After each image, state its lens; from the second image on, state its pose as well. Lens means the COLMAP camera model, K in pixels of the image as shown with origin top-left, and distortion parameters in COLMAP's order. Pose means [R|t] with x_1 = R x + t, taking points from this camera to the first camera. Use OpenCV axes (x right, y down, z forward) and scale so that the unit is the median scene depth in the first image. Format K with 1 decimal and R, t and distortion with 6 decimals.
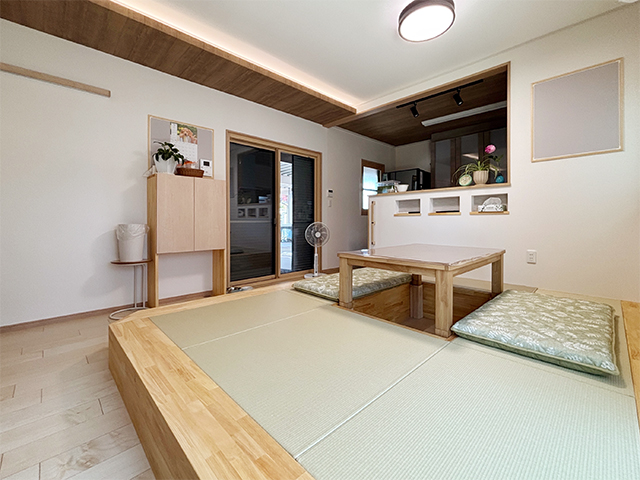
lens RADIAL K [[284.1, 0, 321.8], [0, 284.1, 225.2], [0, 0, 1]] dist [-0.001451, -0.000369]
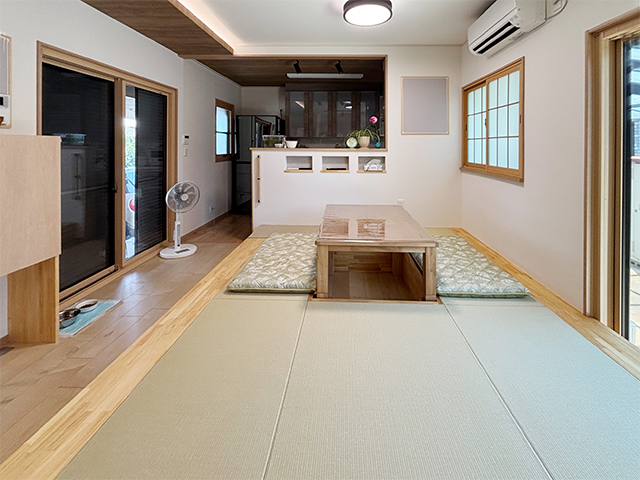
lens RADIAL K [[285.2, 0, 339.8], [0, 285.2, 148.5], [0, 0, 1]] dist [-0.001010, -0.000059]
pose [[0.716671, -0.004365, 0.697398, -0.297055], [0.008808, 0.999957, -0.002792, -0.110440], [-0.697356, 0.008144, 0.716679, 0.161201]]
